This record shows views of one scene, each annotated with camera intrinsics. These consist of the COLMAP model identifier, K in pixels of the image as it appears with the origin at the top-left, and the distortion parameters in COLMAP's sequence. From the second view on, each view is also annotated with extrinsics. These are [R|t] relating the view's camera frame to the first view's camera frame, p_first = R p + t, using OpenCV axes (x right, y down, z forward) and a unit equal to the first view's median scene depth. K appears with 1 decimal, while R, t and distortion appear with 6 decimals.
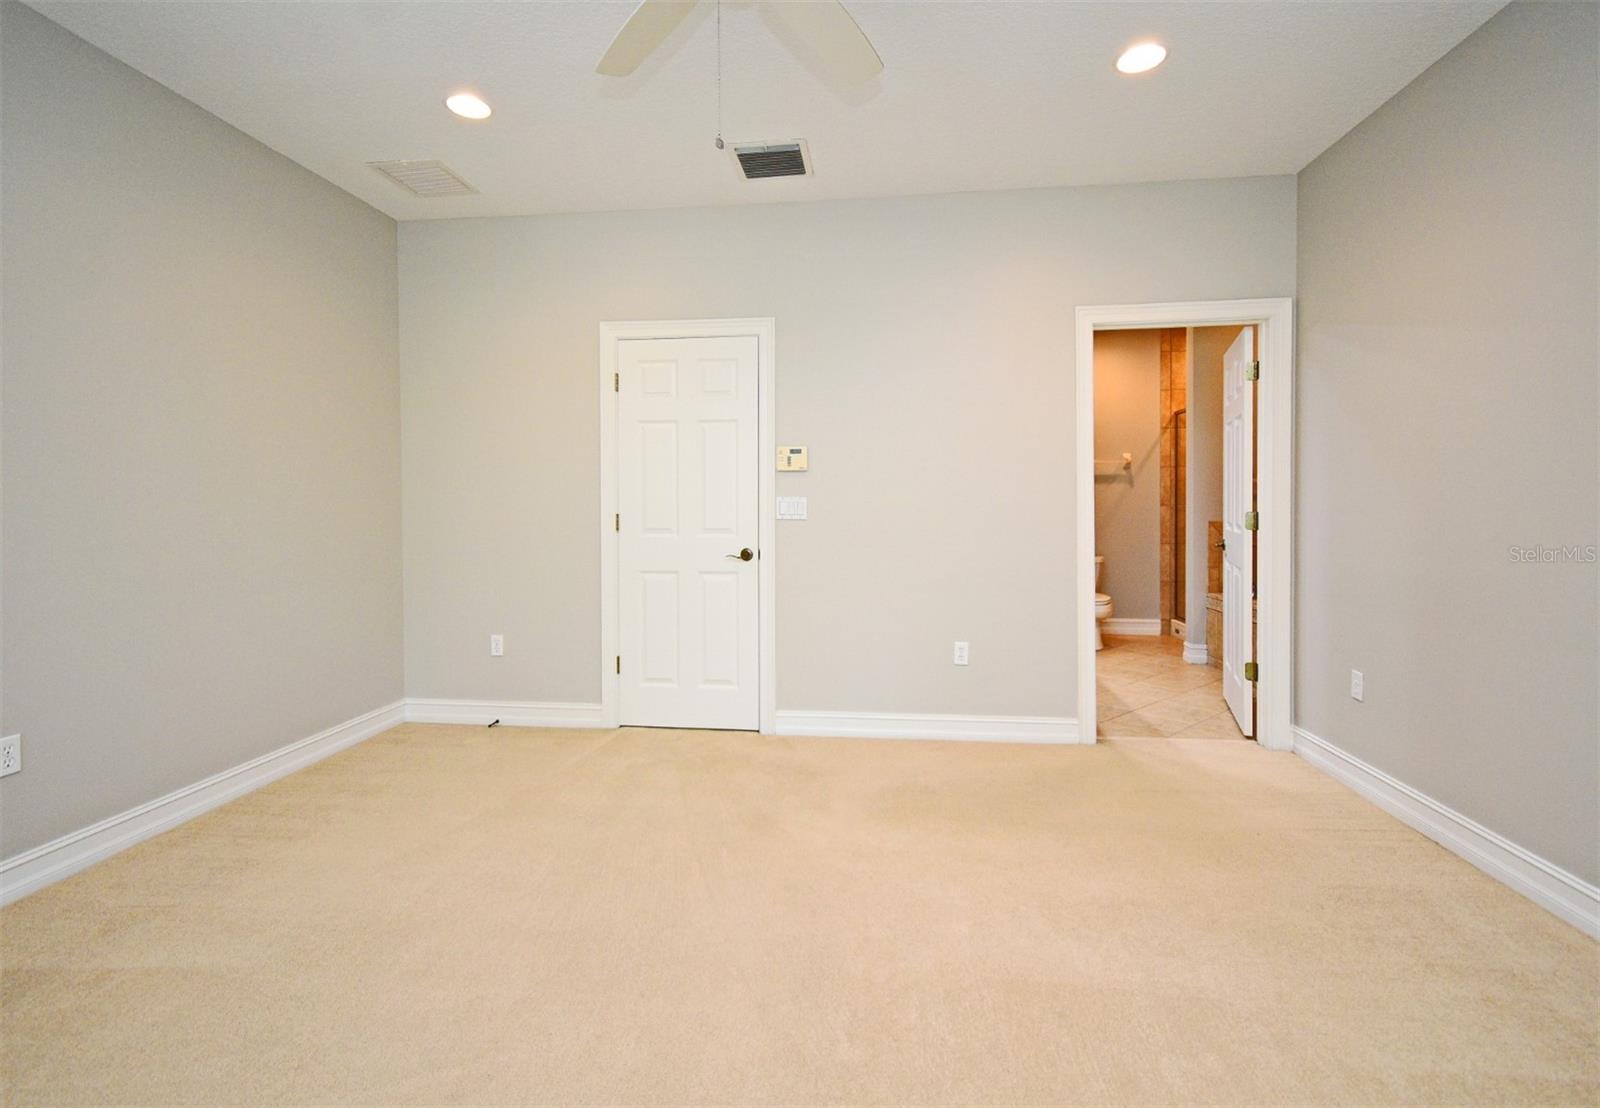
lens RADIAL K [[716.8, 0, 802.6], [0, 716.8, 514.2], [0, 0, 1]] dist [0.001627, 0.000016]
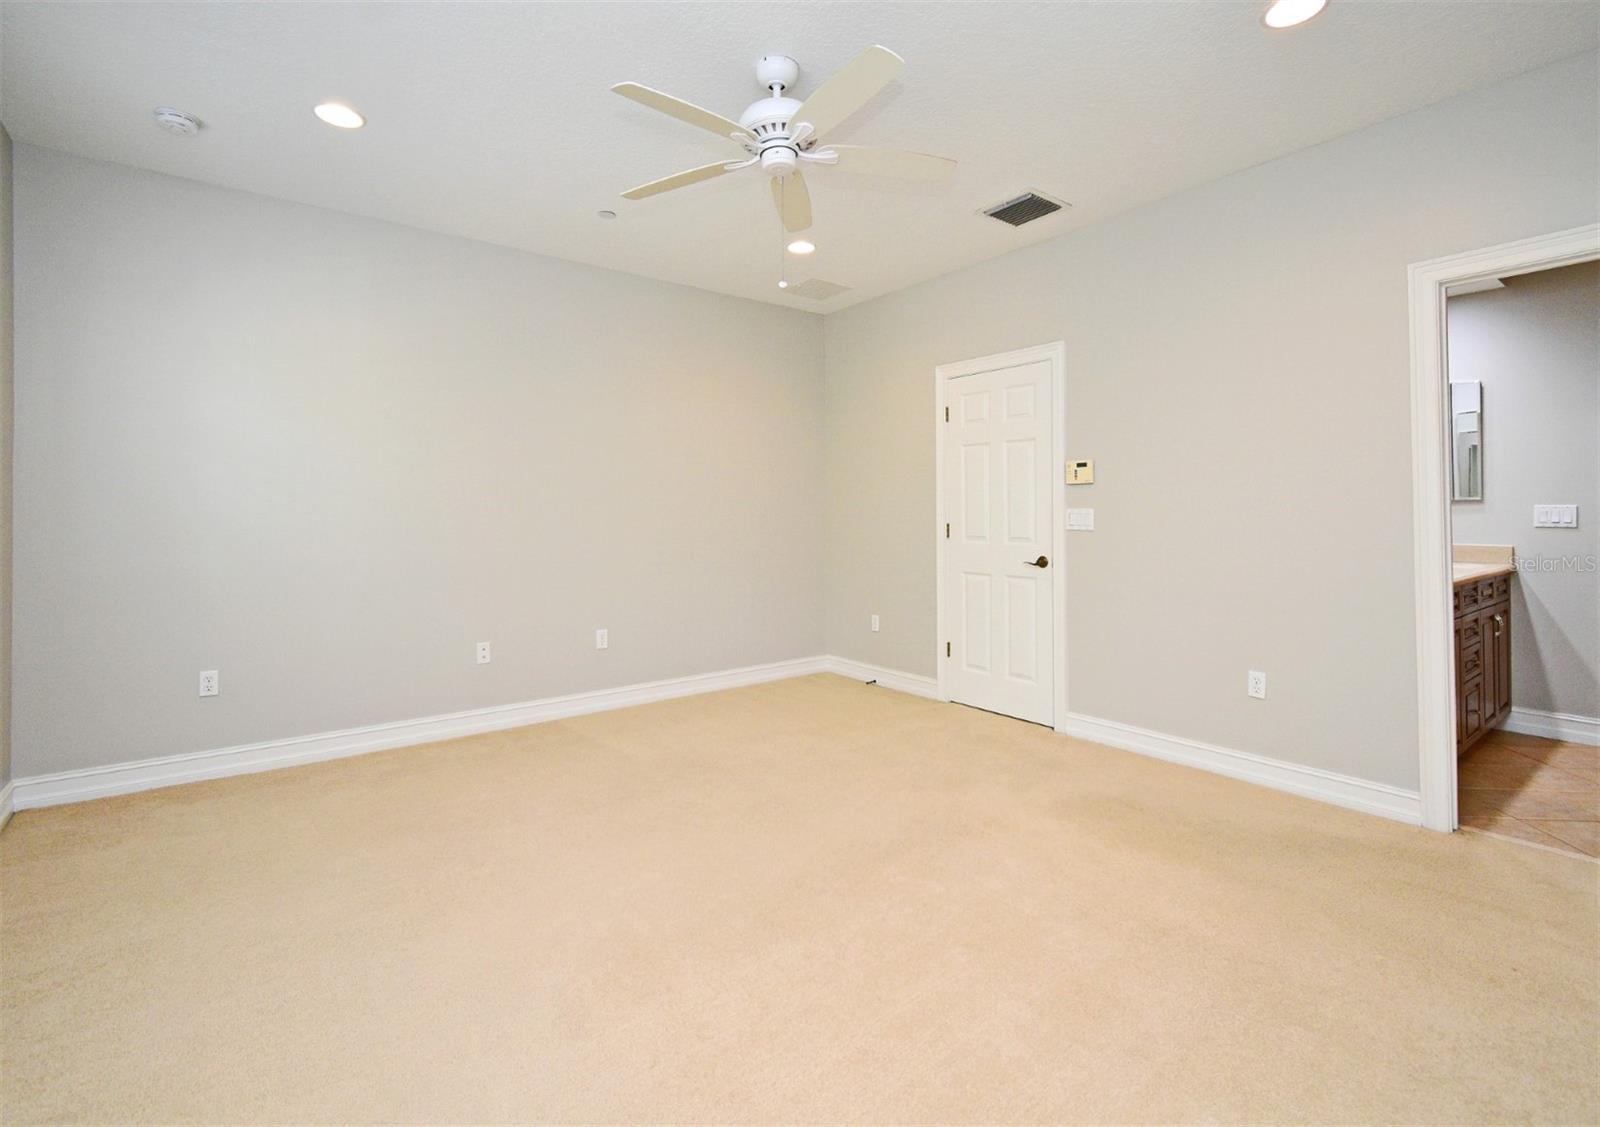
lens RADIAL K [[745.4, 0, 791.3], [0, 745.4, 506.6], [0, 0, 1]] dist [0.002095, 0.000129]
pose [[0.685071, -0.007624, -0.728436, 0.486374], [-0.008817, 0.999785, -0.018757, -0.002787], [0.728423, 0.019272, 0.684857, -0.049522]]
